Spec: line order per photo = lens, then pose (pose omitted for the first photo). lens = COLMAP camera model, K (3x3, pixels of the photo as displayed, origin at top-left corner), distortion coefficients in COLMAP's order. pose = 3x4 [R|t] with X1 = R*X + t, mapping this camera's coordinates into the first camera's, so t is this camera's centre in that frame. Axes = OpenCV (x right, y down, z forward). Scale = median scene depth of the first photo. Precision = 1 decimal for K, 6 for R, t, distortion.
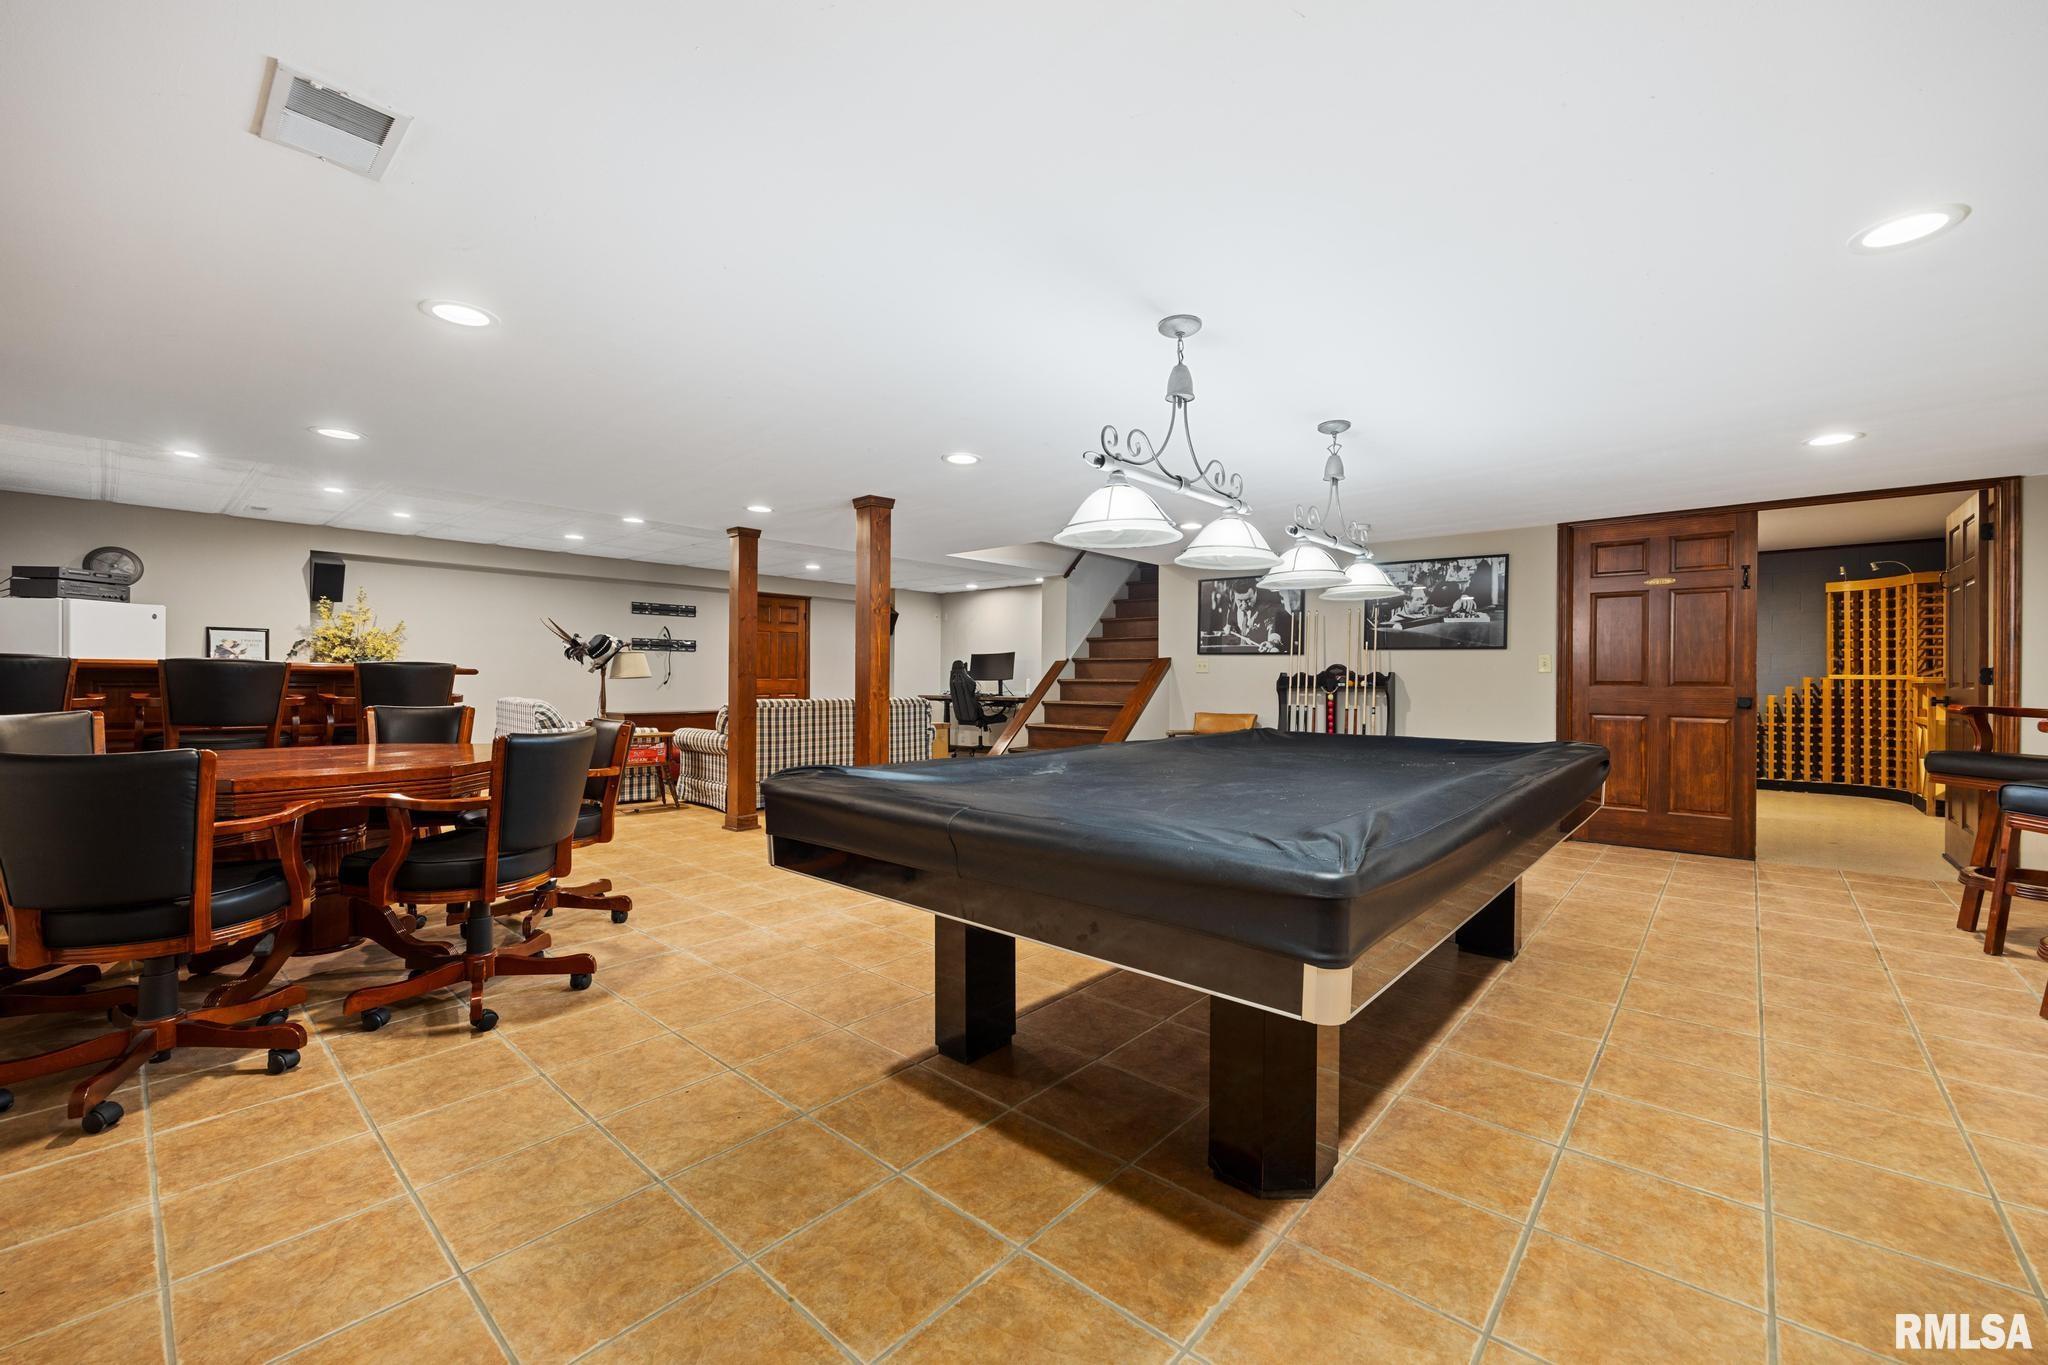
lens RADIAL K [[817.1, 0, 1034.7], [0, 817.1, 699.2], [0, 0, 1]] dist [-0.006852, -0.000847]
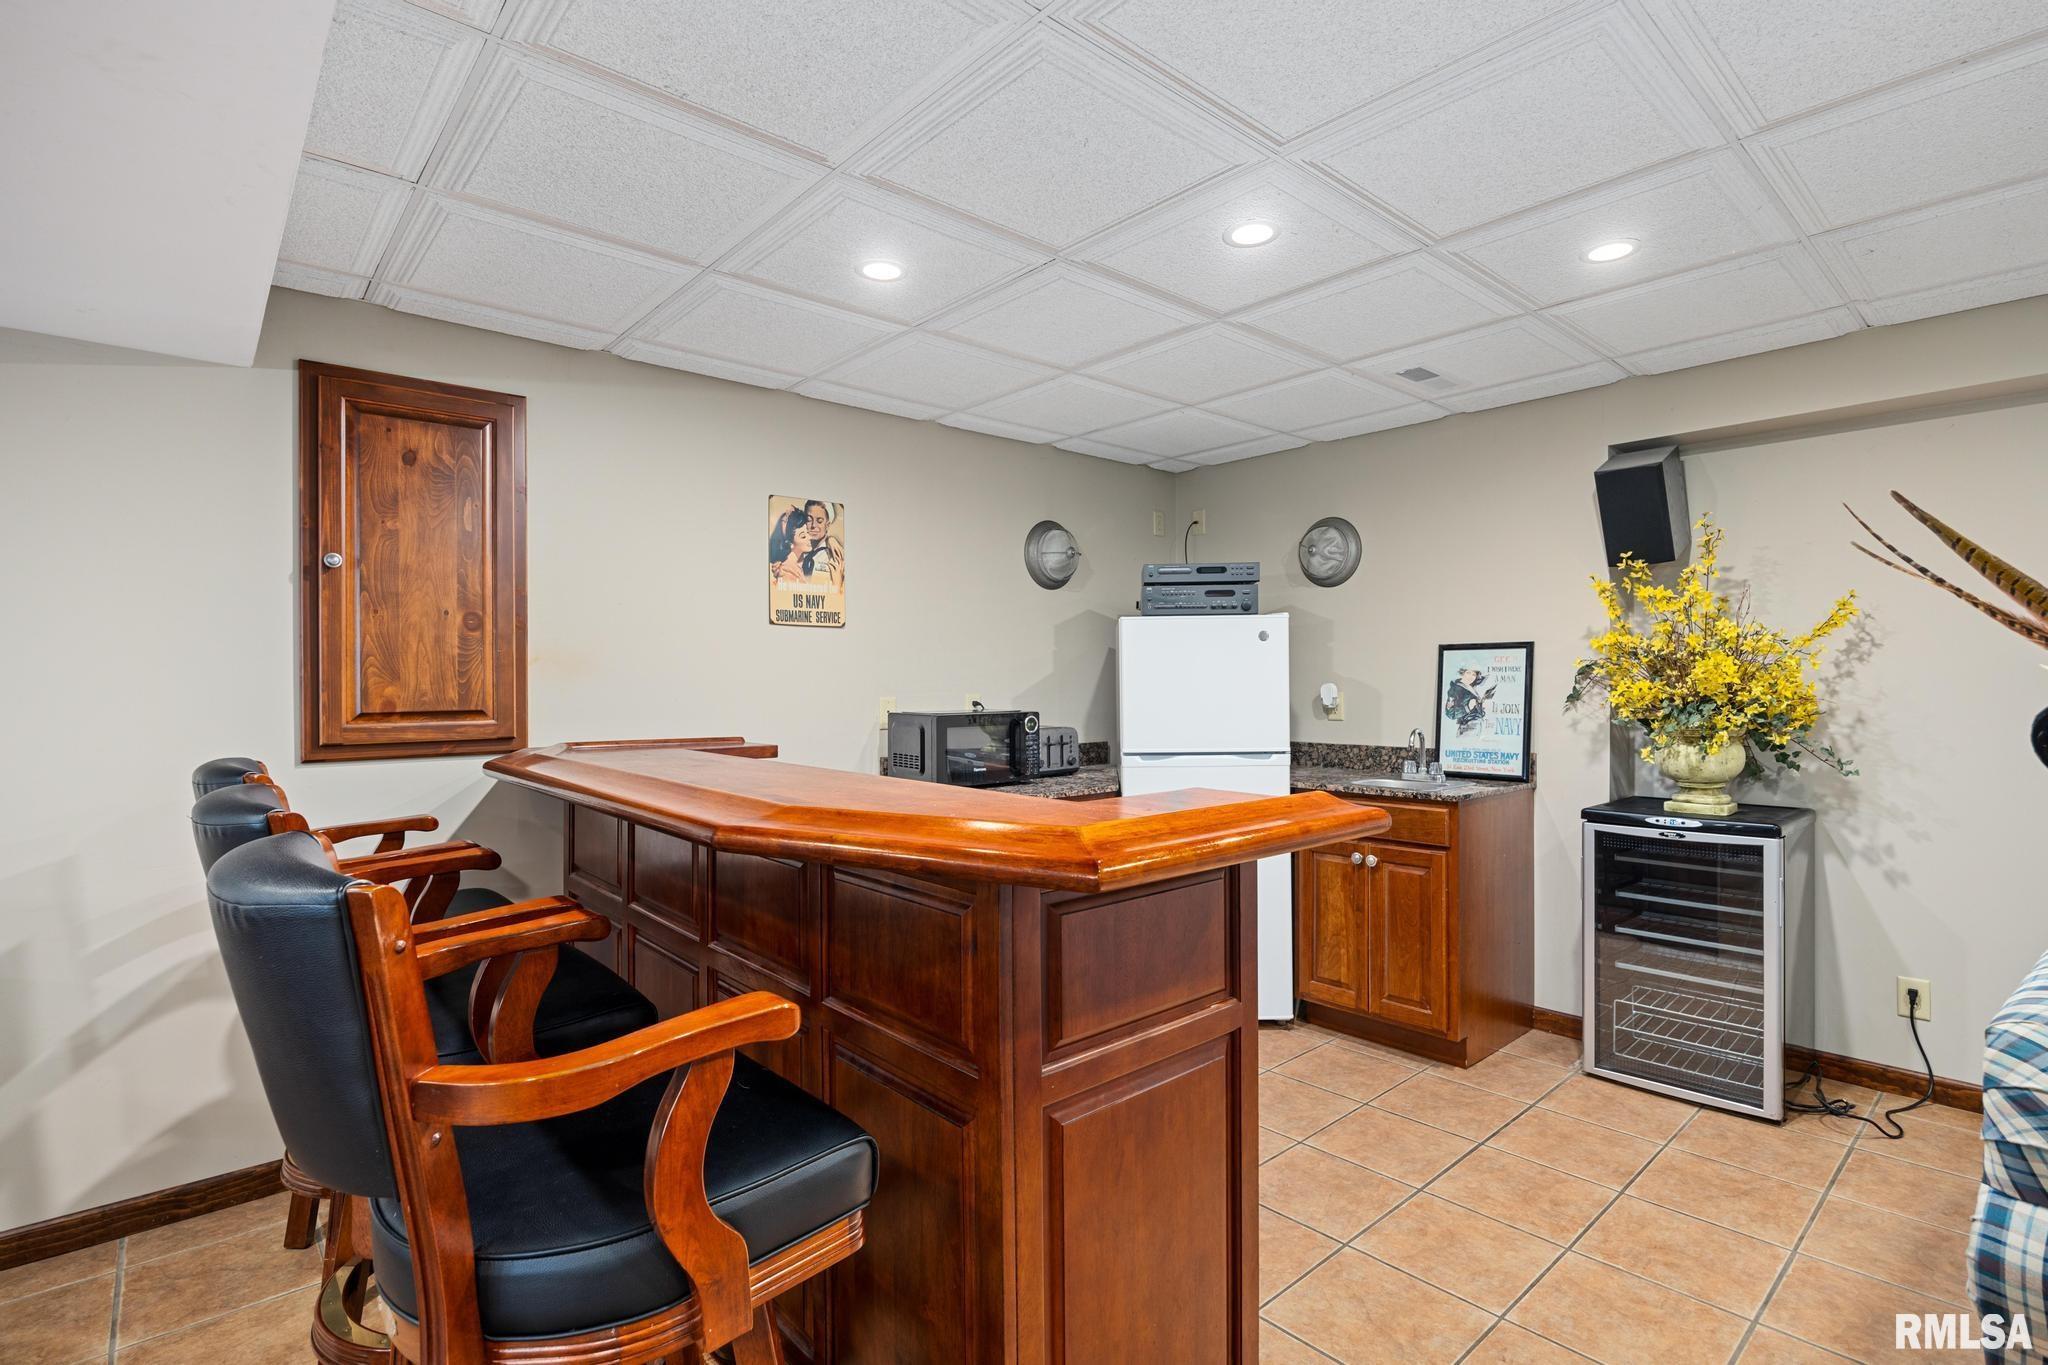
lens RADIAL K [[974.7, 0, 1022.3], [0, 974.7, 672.9], [0, 0, 1]] dist [-0.004807, 0.000490]
pose [[-0.133829, -0.009024, -0.990963, -0.706302], [-0.017114, 0.999830, -0.006794, -0.113850], [0.990857, 0.016050, -0.133961, 1.480905]]
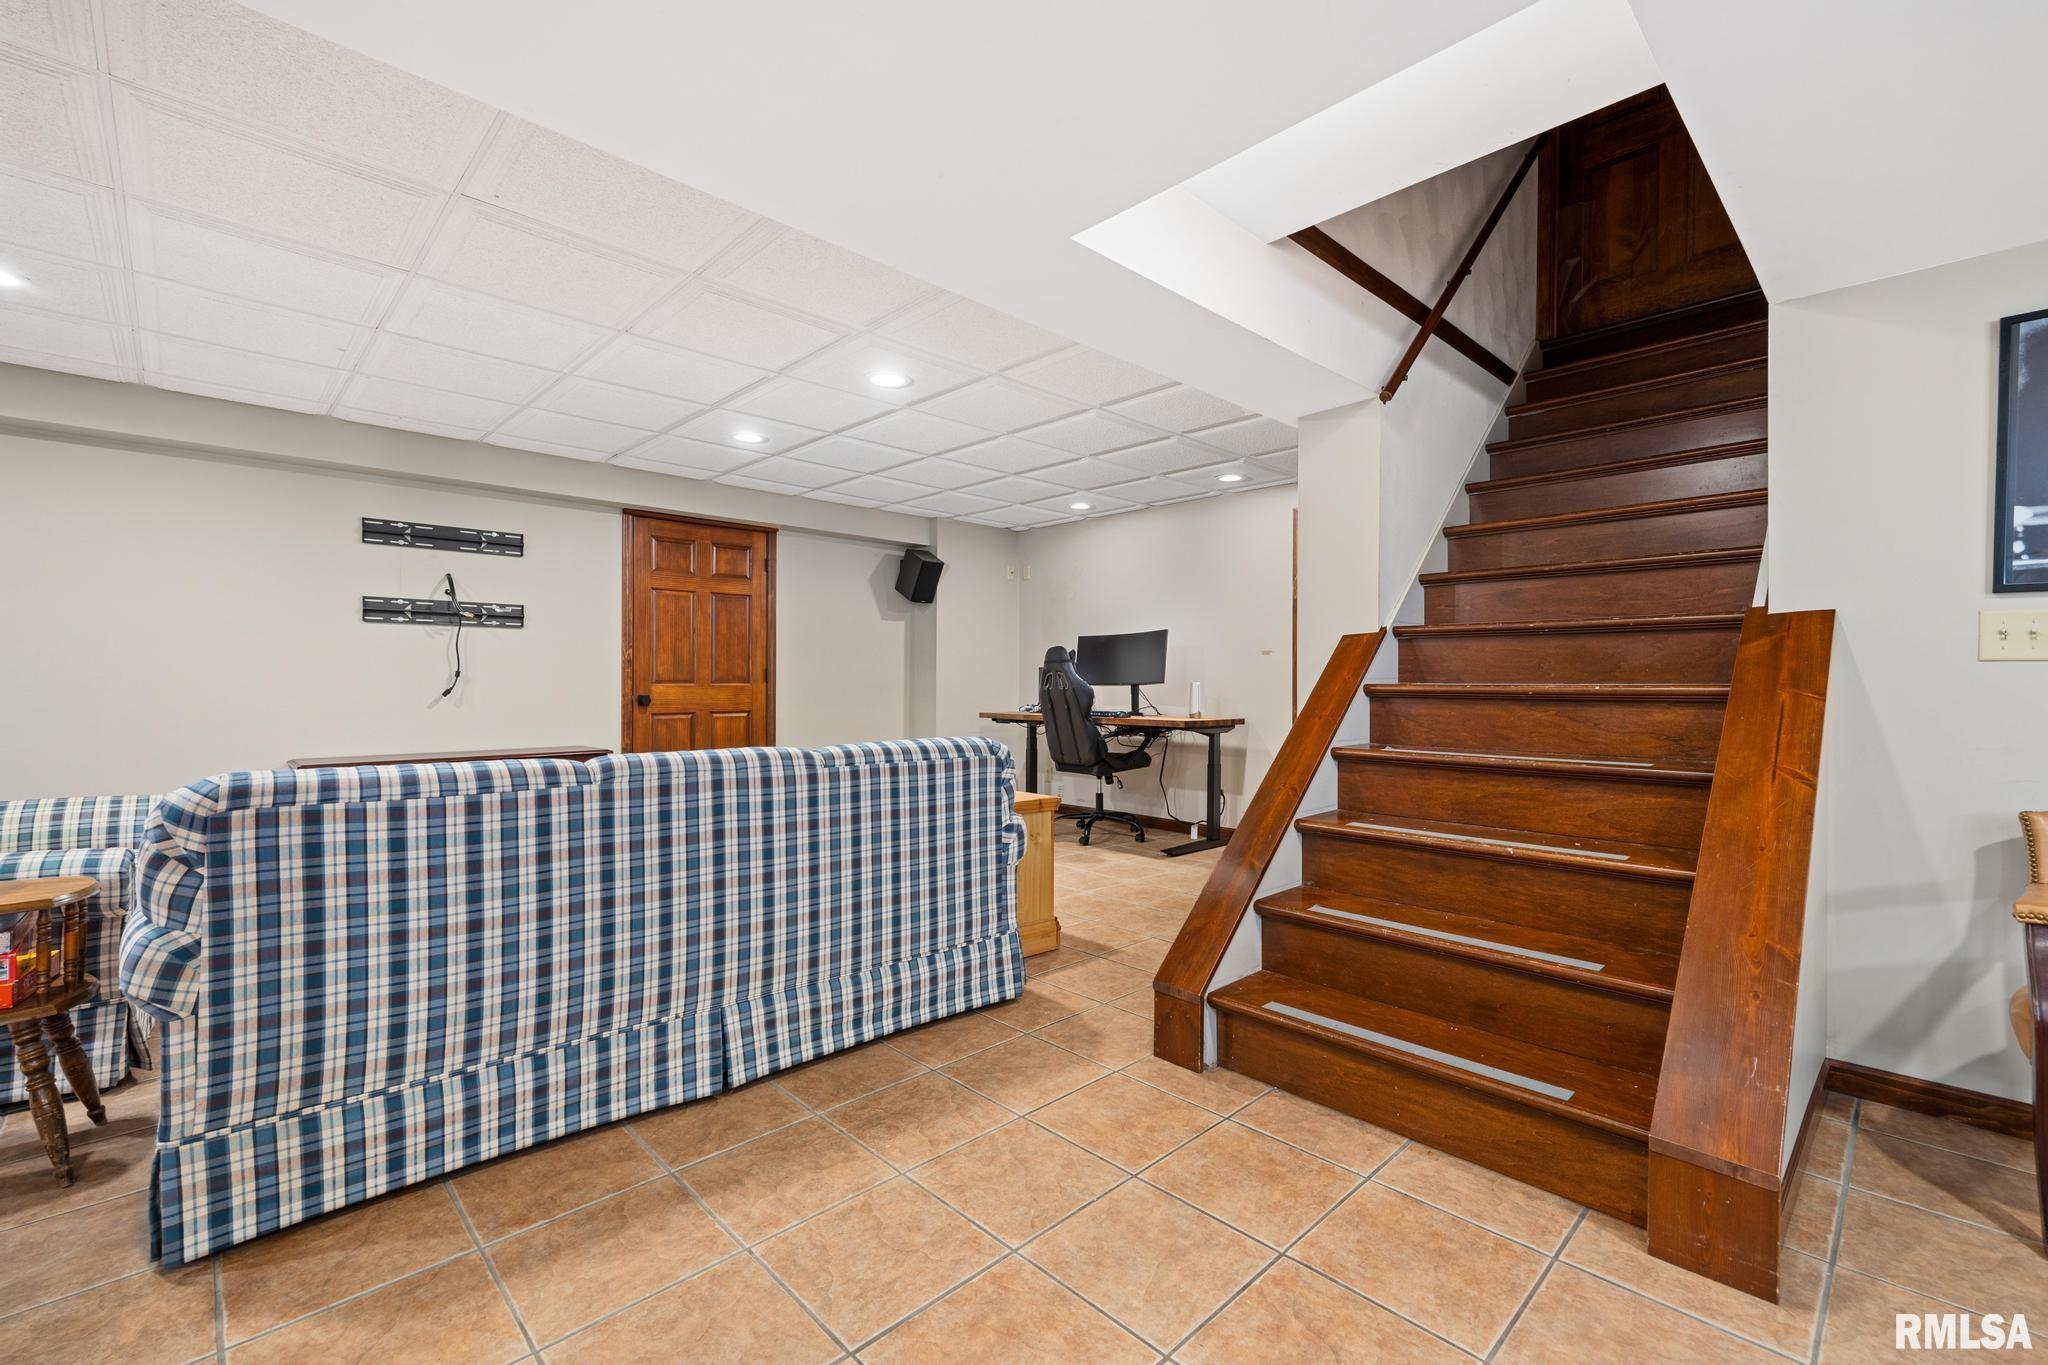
lens RADIAL K [[883.4, 0, 1033.4], [0, 883.4, 692.9], [0, 0, 1]] dist [0.004395, 0.000227]
pose [[0.996589, -0.001413, -0.082507, -0.191368], [0.000615, 0.999953, -0.009702, -0.038961], [0.082517, 0.009619, 0.996543, 1.376346]]
